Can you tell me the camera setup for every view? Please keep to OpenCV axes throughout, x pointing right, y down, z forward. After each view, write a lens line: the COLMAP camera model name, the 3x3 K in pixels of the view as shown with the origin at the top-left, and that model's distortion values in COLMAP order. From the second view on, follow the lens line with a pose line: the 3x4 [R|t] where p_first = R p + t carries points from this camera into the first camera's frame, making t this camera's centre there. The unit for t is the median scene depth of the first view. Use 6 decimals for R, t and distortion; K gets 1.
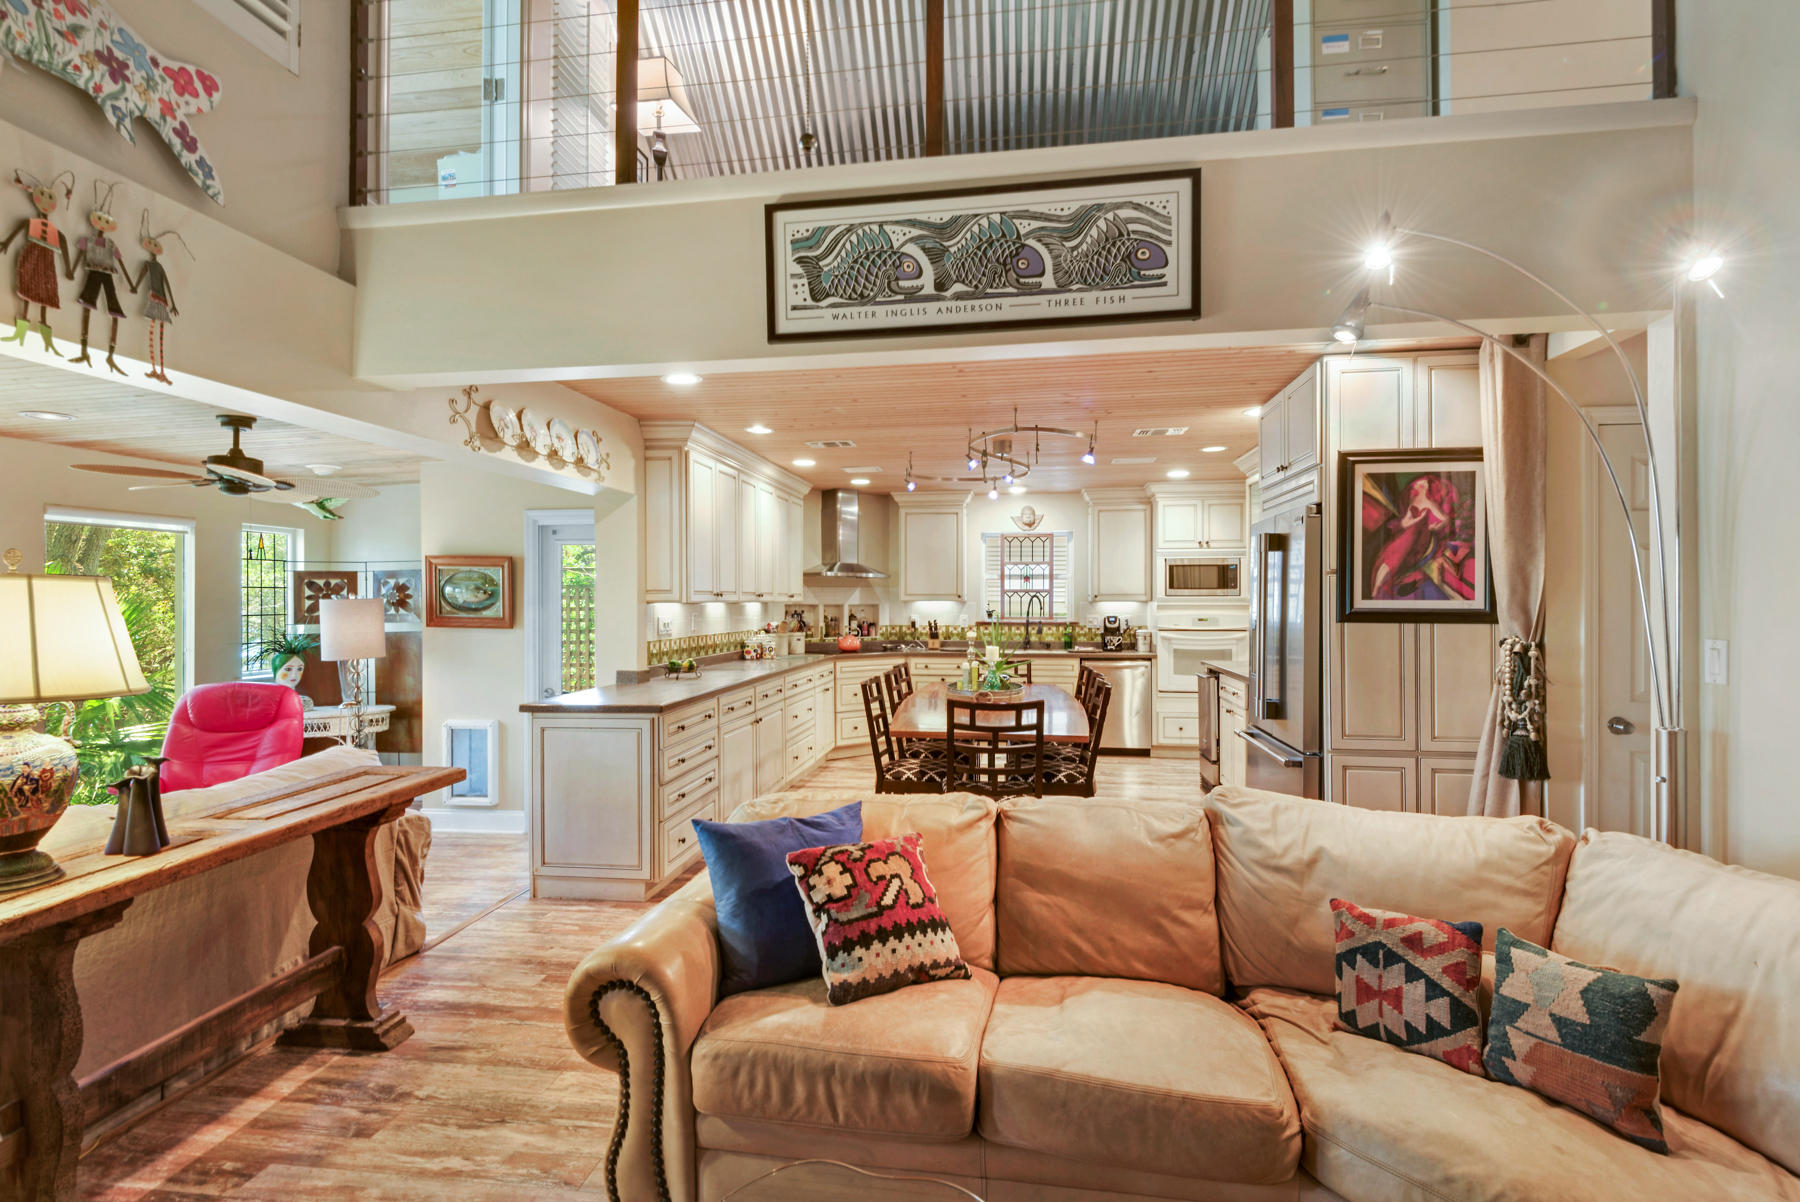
lens RADIAL K [[857.2, 0, 908.1], [0, 857.2, 593.2], [0, 0, 1]] dist [0.012152, -0.009035]
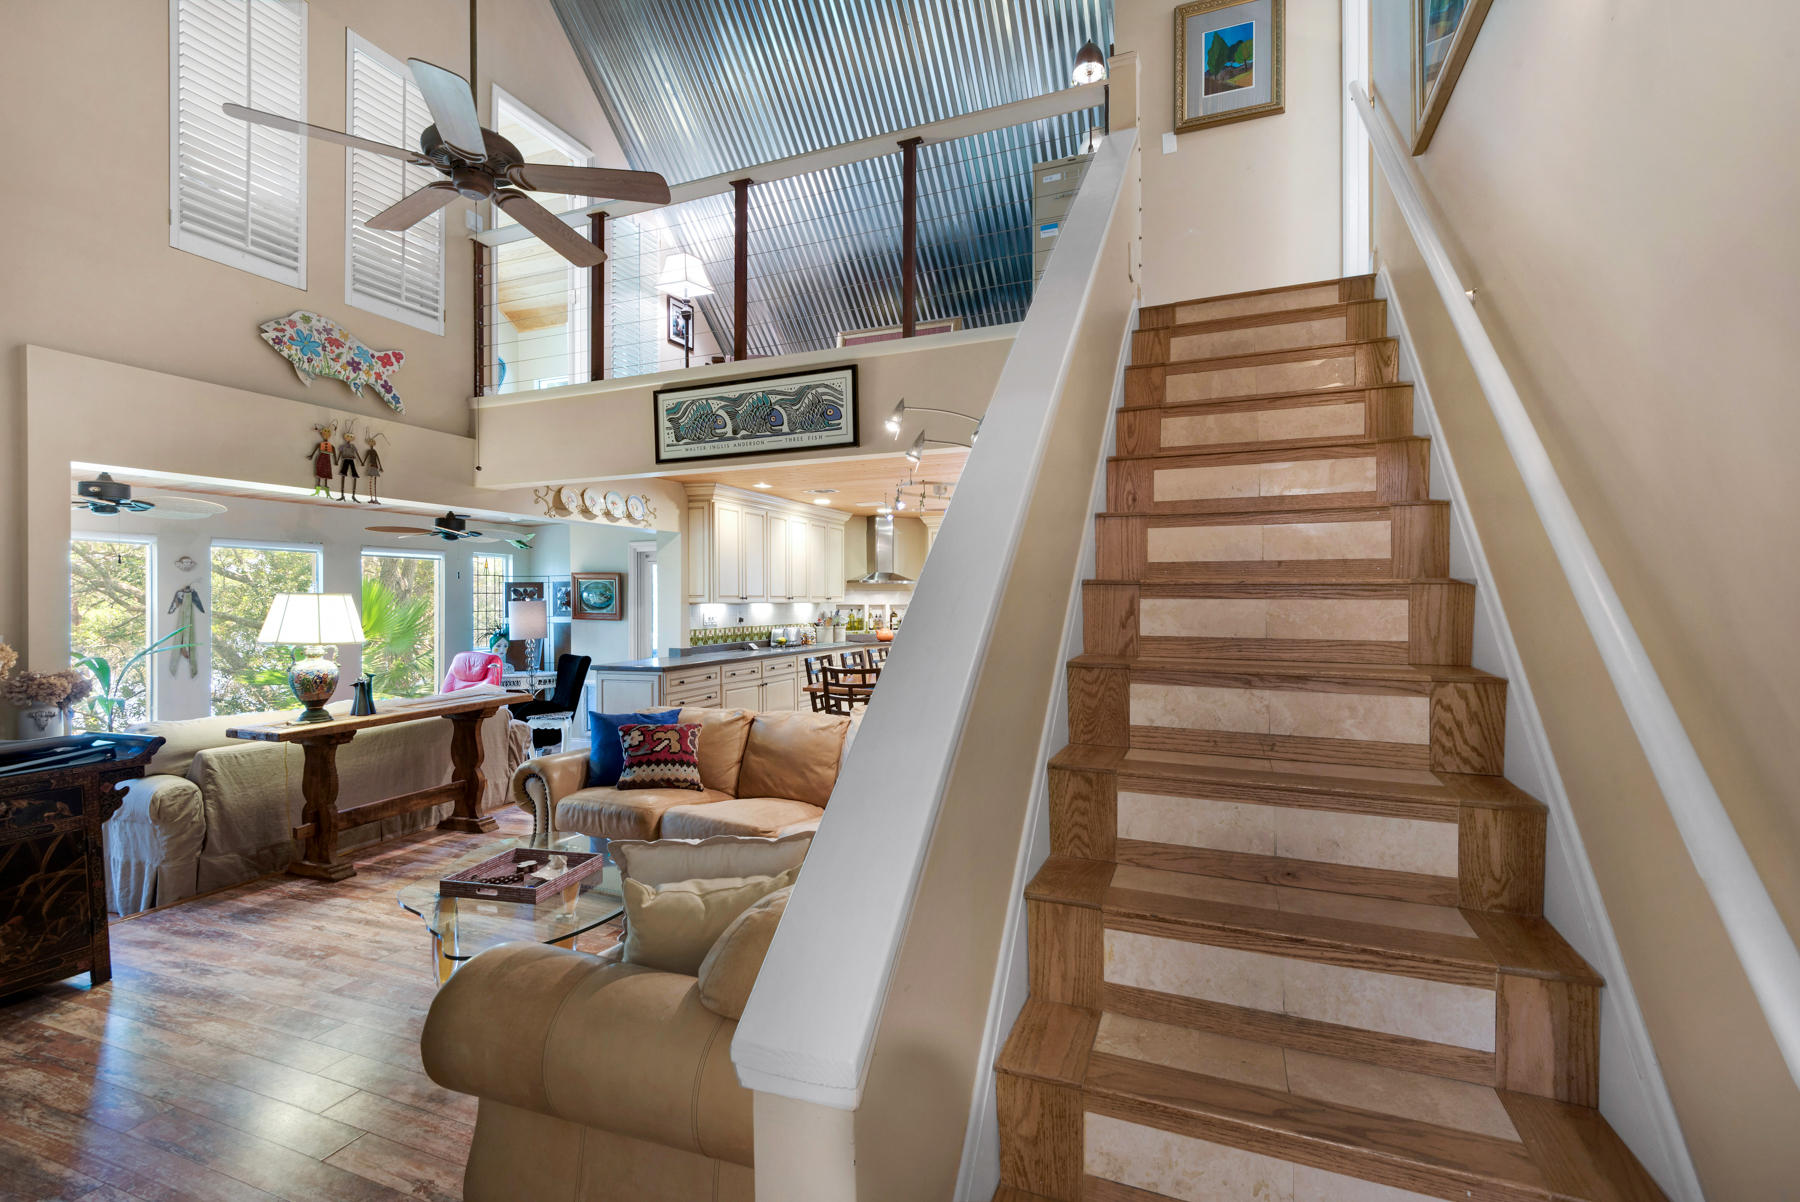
lens RADIAL K [[833.4, 0, 909.5], [0, 833.4, 594.0], [0, 0, 1]] dist [0.014245, -0.004790]
pose [[0.969668, -0.003211, -0.244403, 0.745727], [0.003830, 0.999991, 0.002056, -0.013573], [0.244394, -0.002930, 0.969672, -0.566474]]
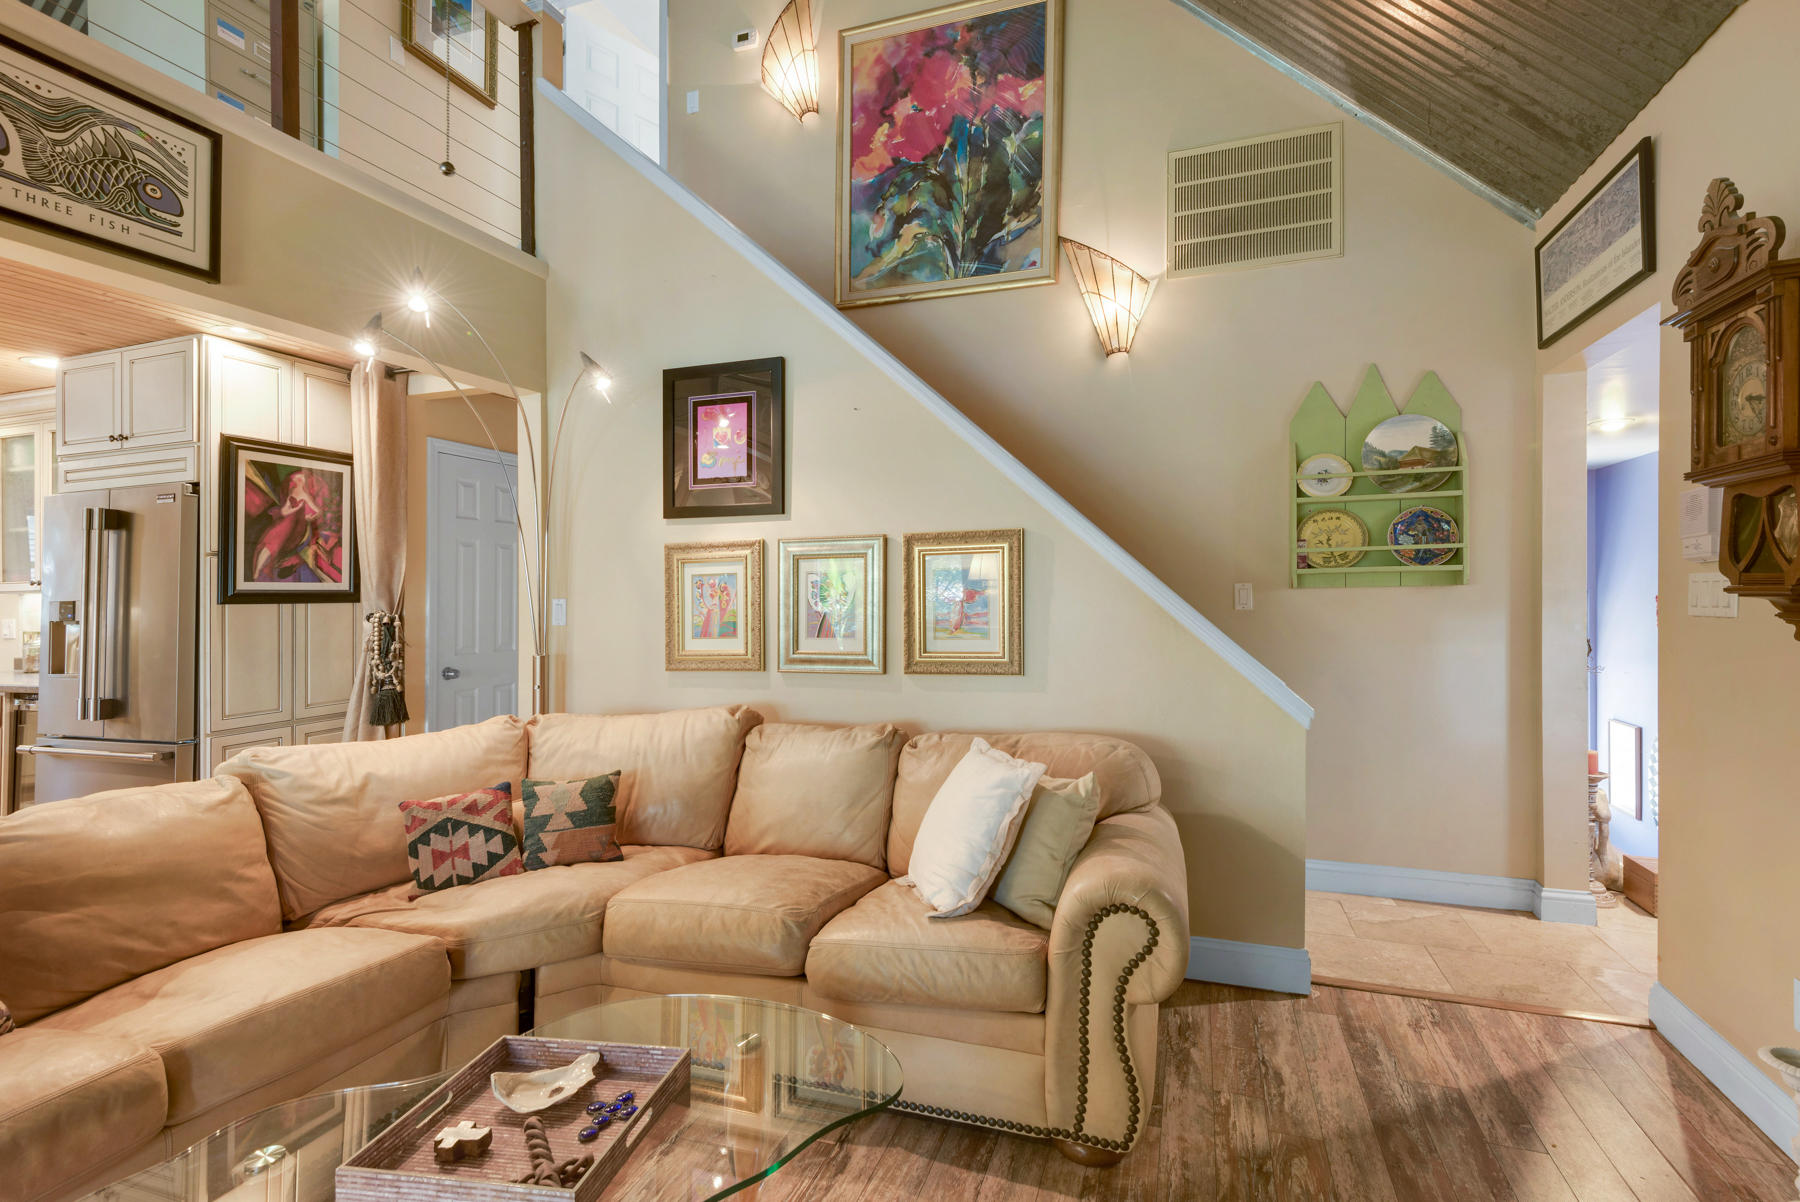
lens RADIAL K [[833.4, 0, 915.2], [0, 833.4, 596.8], [0, 0, 1]] dist [0.014245, -0.004790]
pose [[0.194008, -0.004851, 0.980988, -0.380819], [0.013672, 0.999904, 0.002241, 0.043818], [-0.980905, 0.012977, 0.194056, 0.016376]]
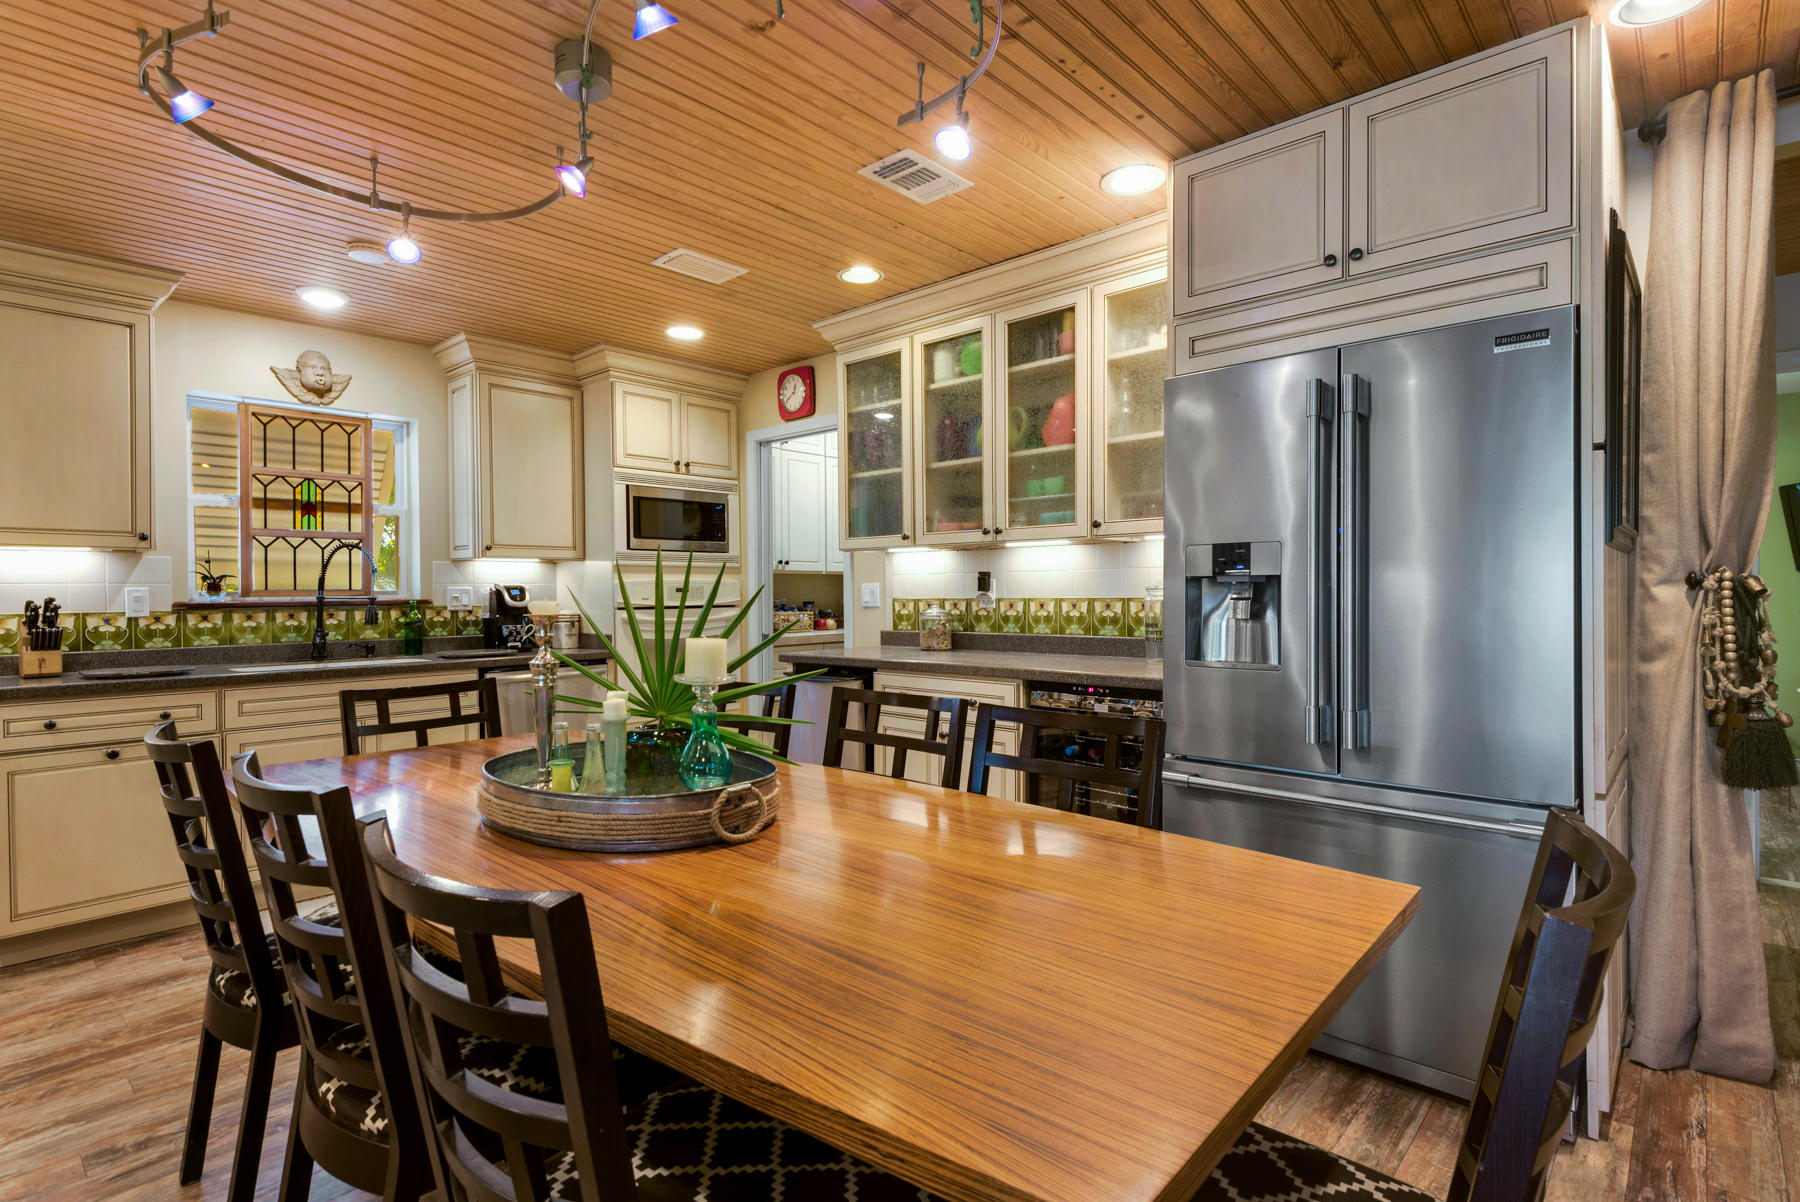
lens RADIAL K [[877.6, 0, 910.8], [0, 877.6, 631.9], [0, 0, 1]] dist [-0.017276, 0.003546]
pose [[0.570197, -0.041294, 0.820470, -0.212082], [-0.000057, 0.998734, 0.050306, 0.076870], [-0.821508, -0.028731, 0.569473, 1.326384]]
